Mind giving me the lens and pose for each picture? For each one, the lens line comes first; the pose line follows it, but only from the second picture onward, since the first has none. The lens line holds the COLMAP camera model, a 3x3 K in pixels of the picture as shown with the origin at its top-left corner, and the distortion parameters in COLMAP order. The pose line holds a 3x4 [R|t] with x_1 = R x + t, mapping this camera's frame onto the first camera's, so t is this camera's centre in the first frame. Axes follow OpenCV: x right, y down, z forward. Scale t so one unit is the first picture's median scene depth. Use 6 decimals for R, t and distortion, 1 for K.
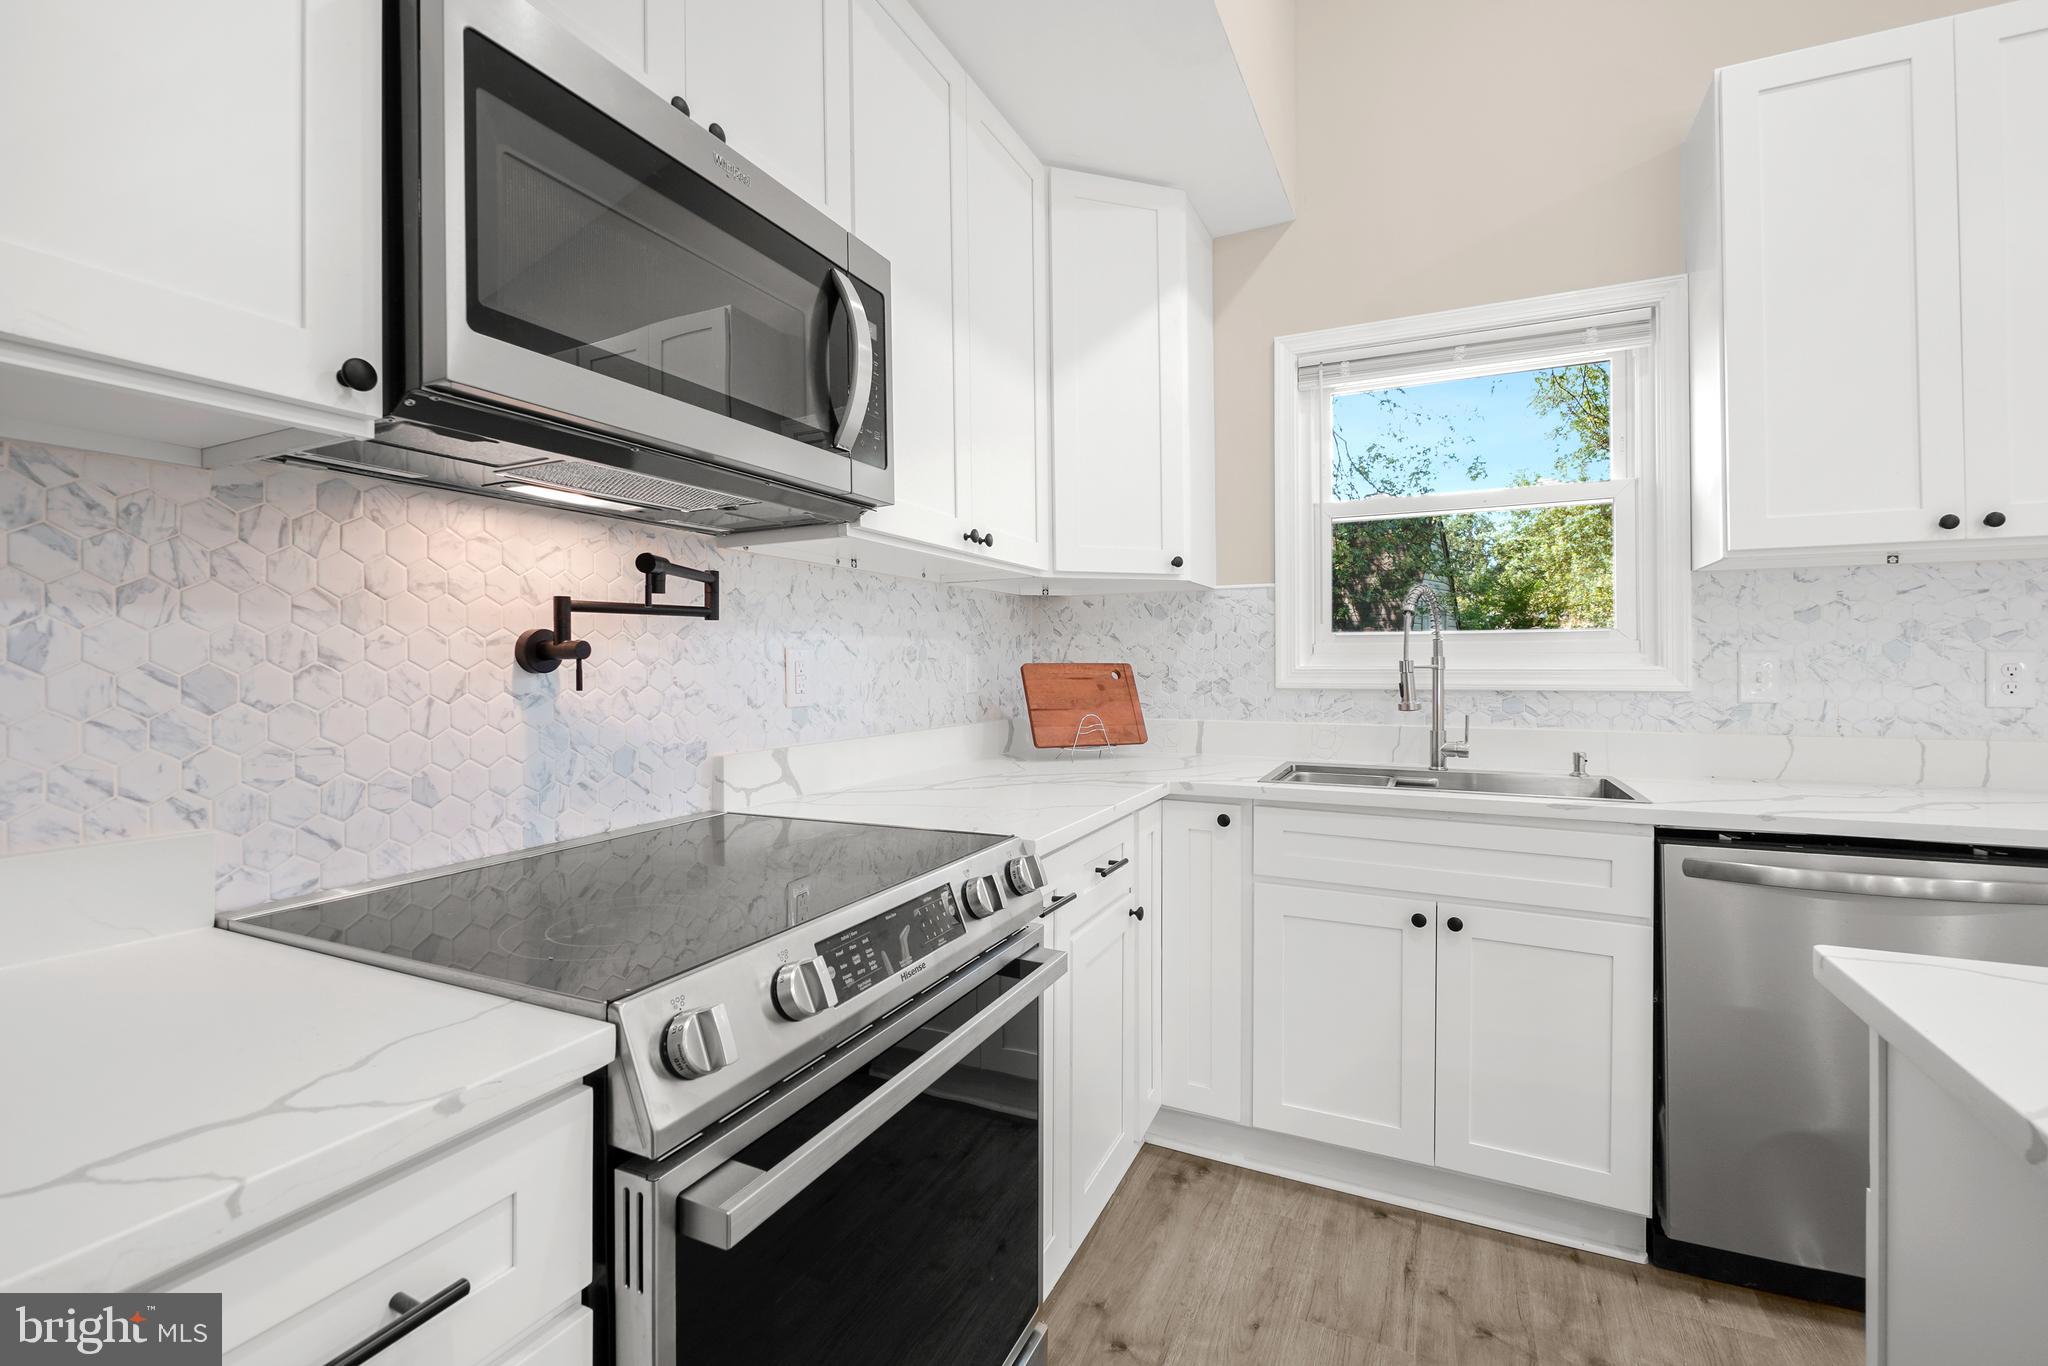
lens RADIAL K [[904.7, 0, 1015.7], [0, 904.7, 660.7], [0, 0, 1]] dist [-0.001225, -0.000195]
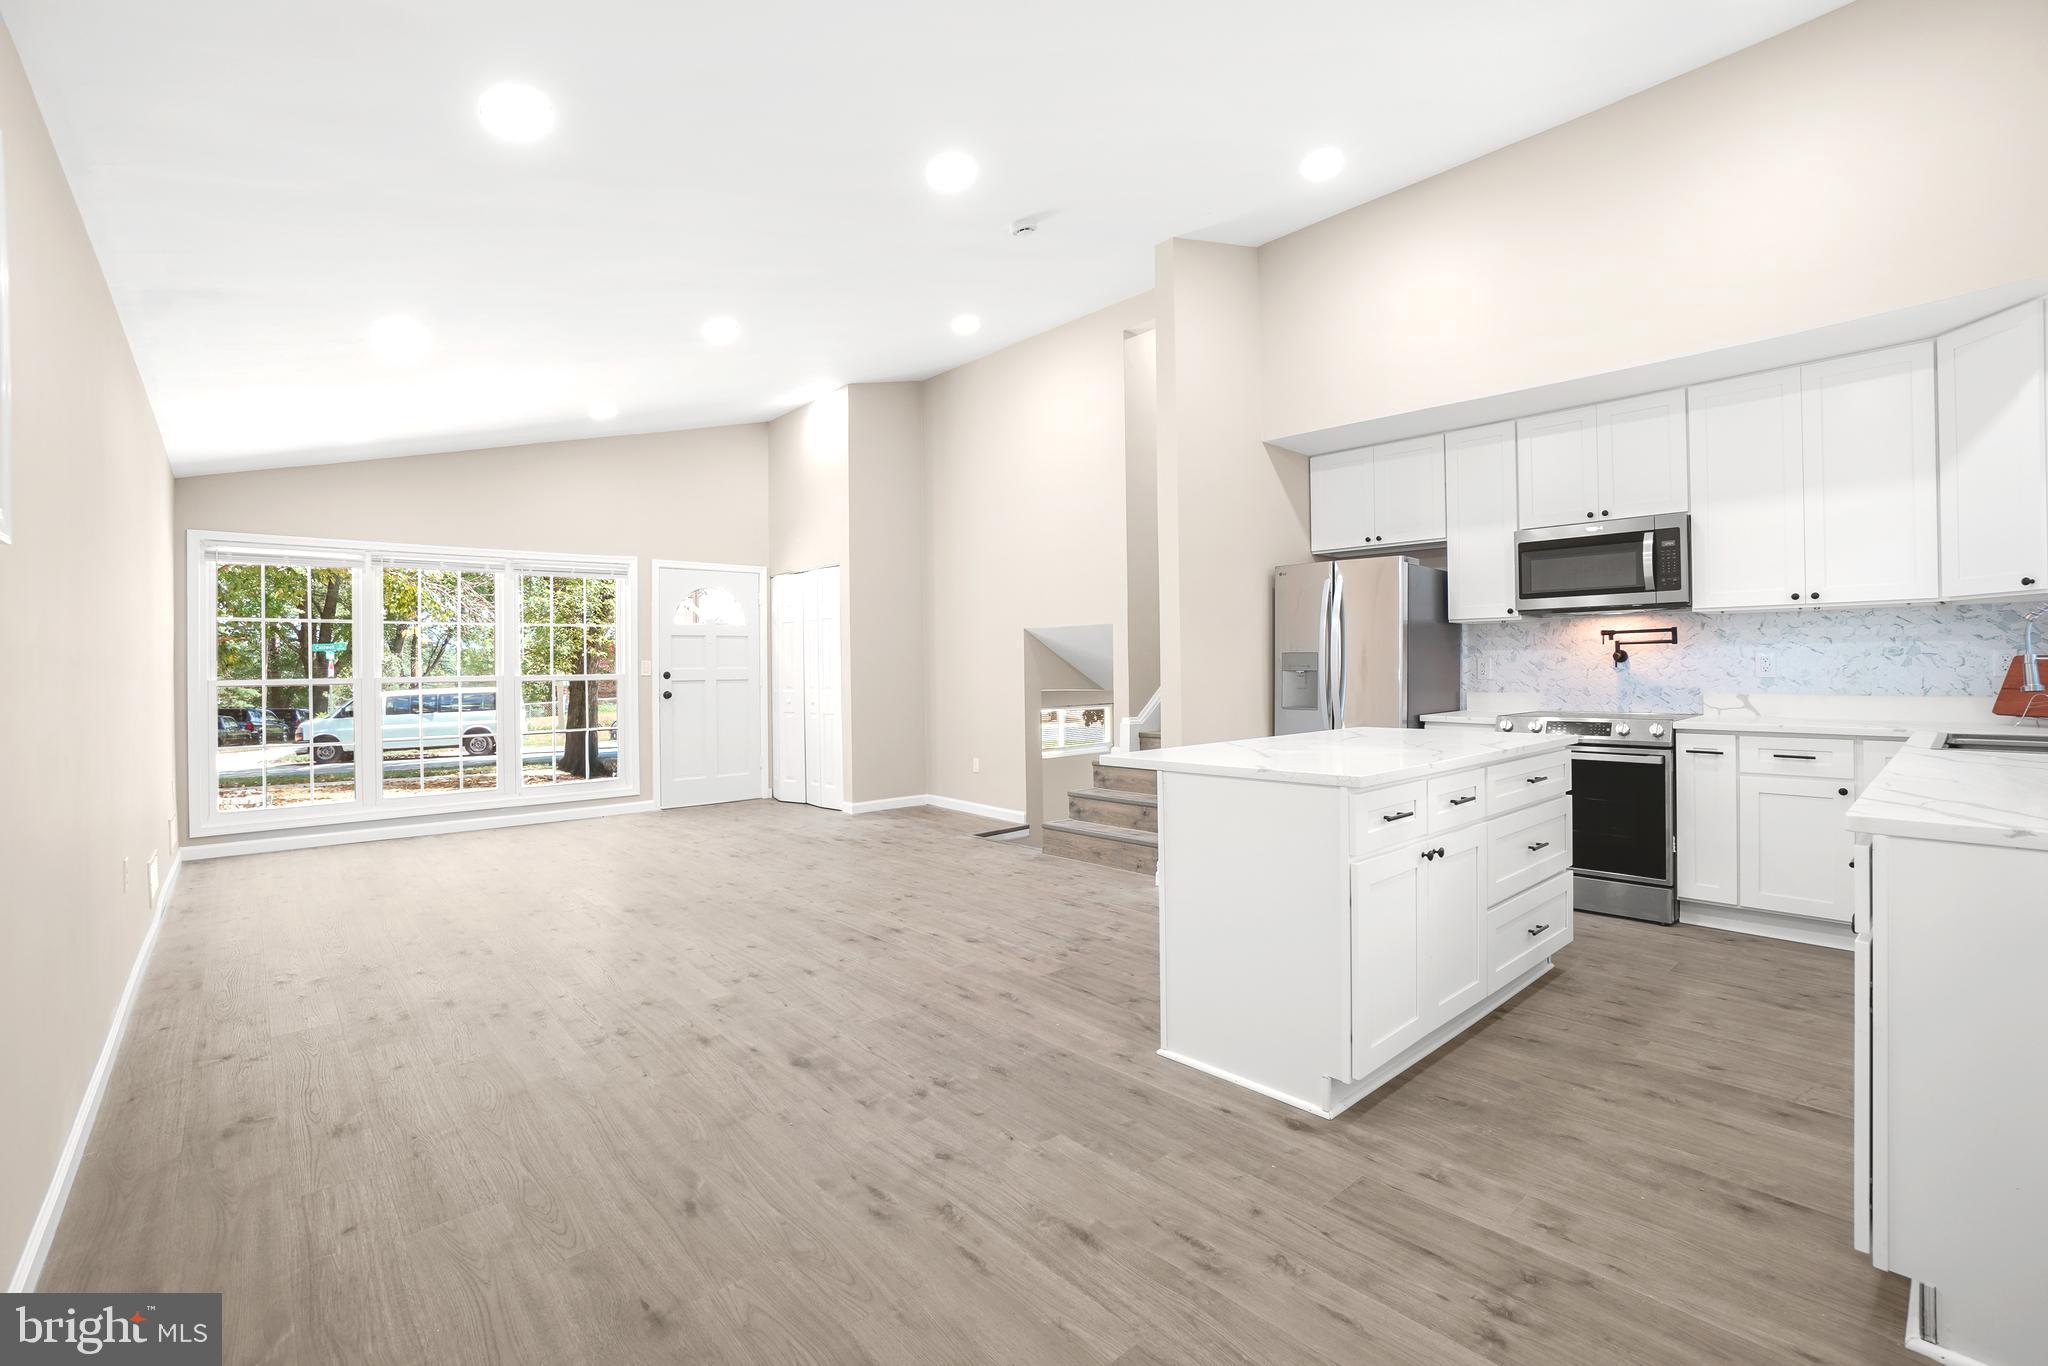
lens RADIAL K [[916.9, 0, 1007.4], [0, 916.9, 660.7], [0, 0, 1]] dist [-0.062609, 0.021446]
pose [[-0.396598, 0.001455, -0.917991, 2.437498], [0.015142, 0.999873, -0.004957, -0.007843], [0.917868, -0.015866, -0.396569, 0.136152]]
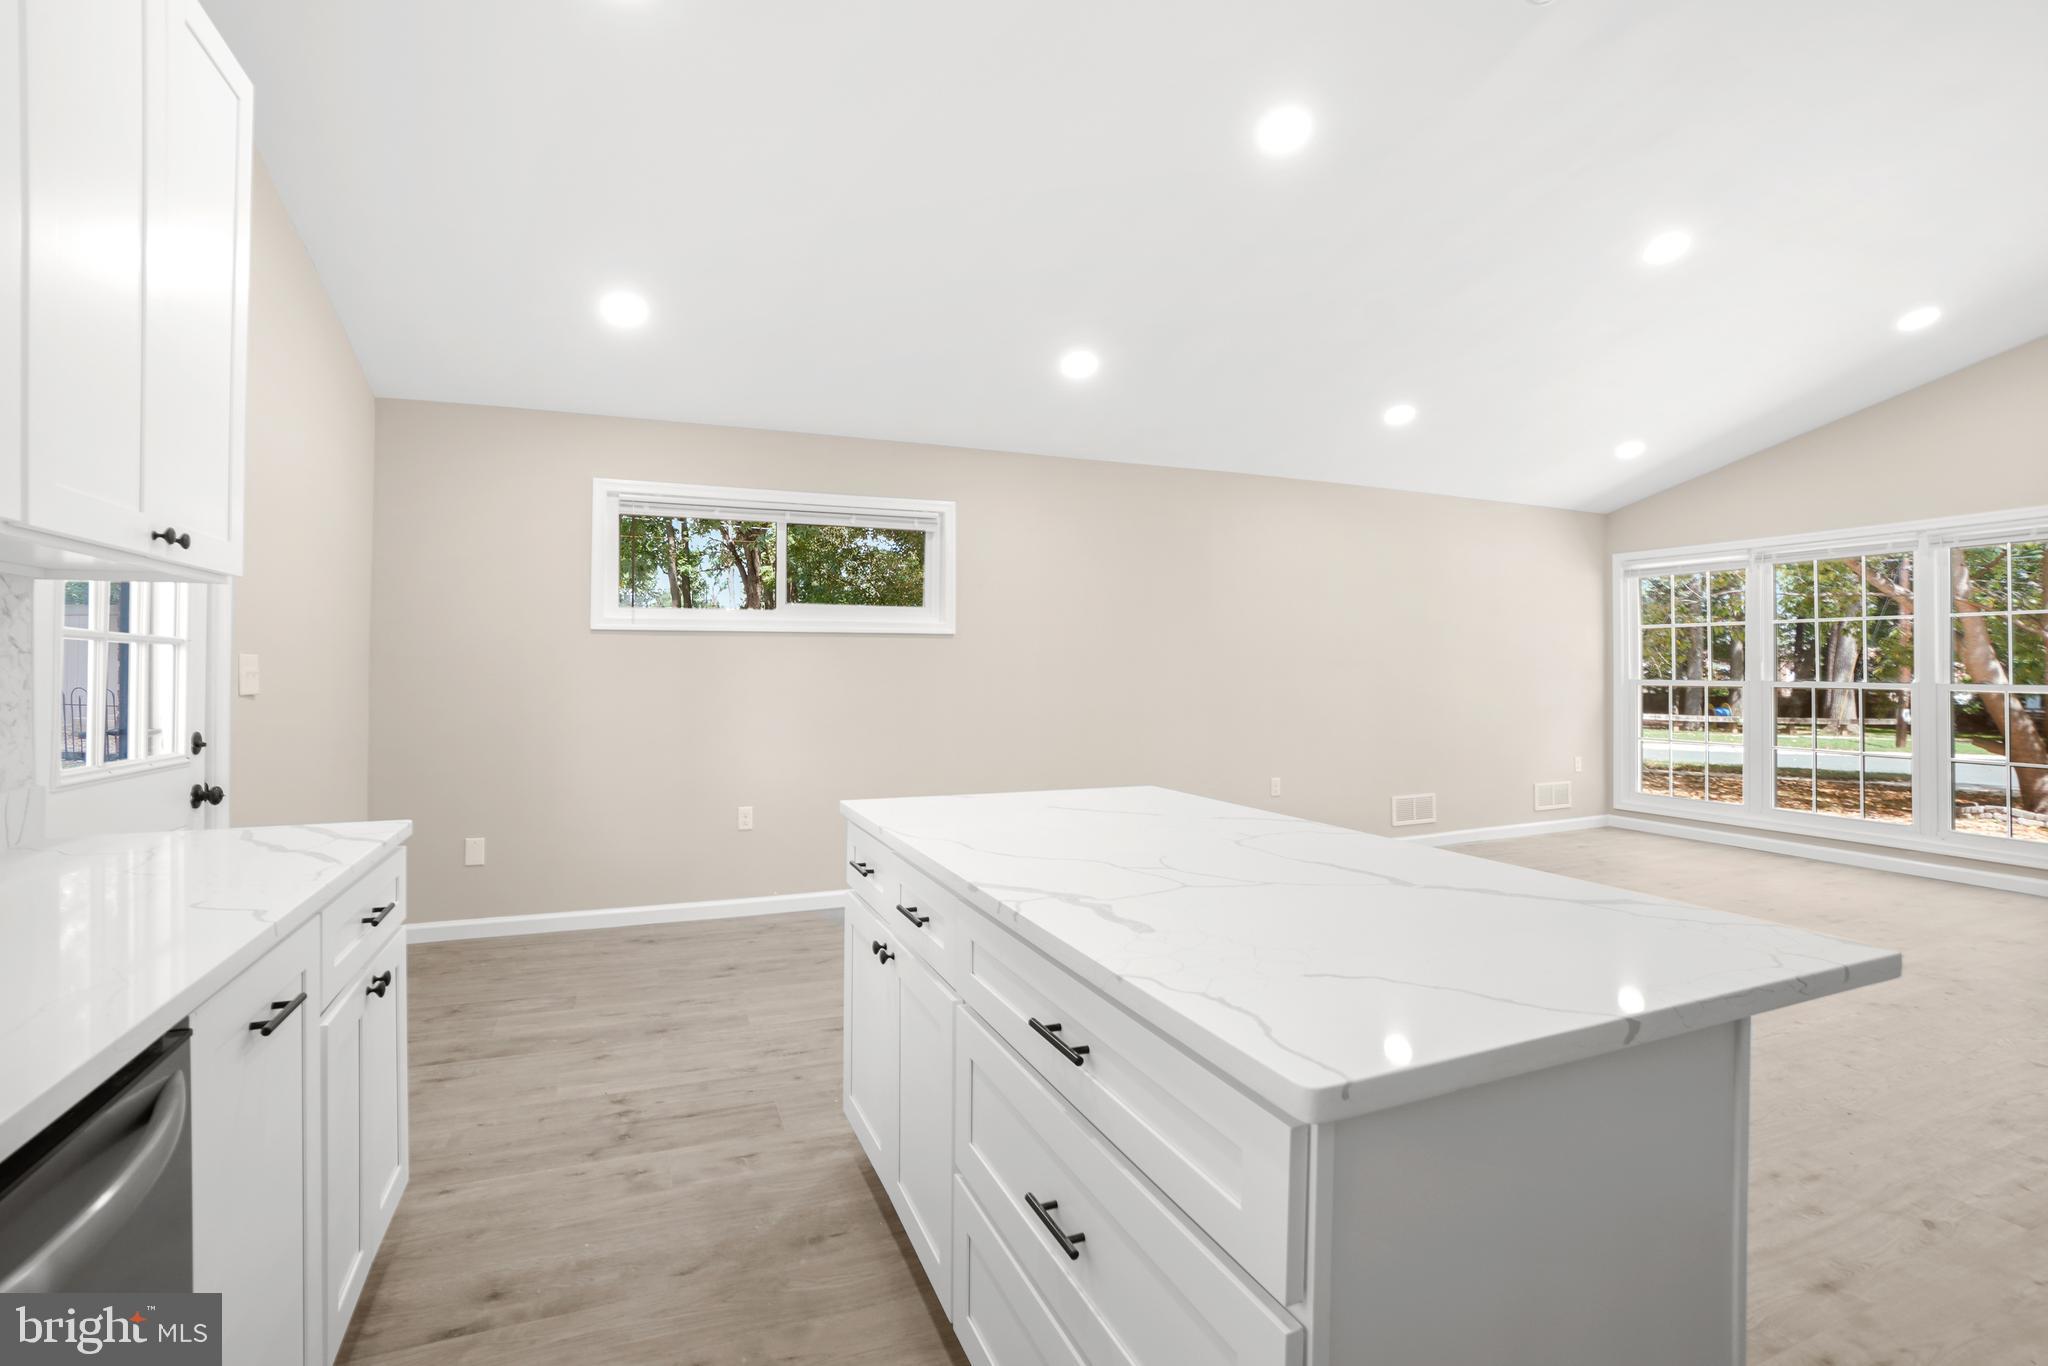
lens RADIAL K [[916.9, 0, 1007.4], [0, 916.9, 660.7], [0, 0, 1]] dist [-0.062609, 0.021446]
pose [[-0.741947, 0.007683, 0.670415, 0.247977], [-0.001646, 0.999910, -0.013281, -0.023410], [-0.670457, -0.010957, -0.741868, 0.807857]]
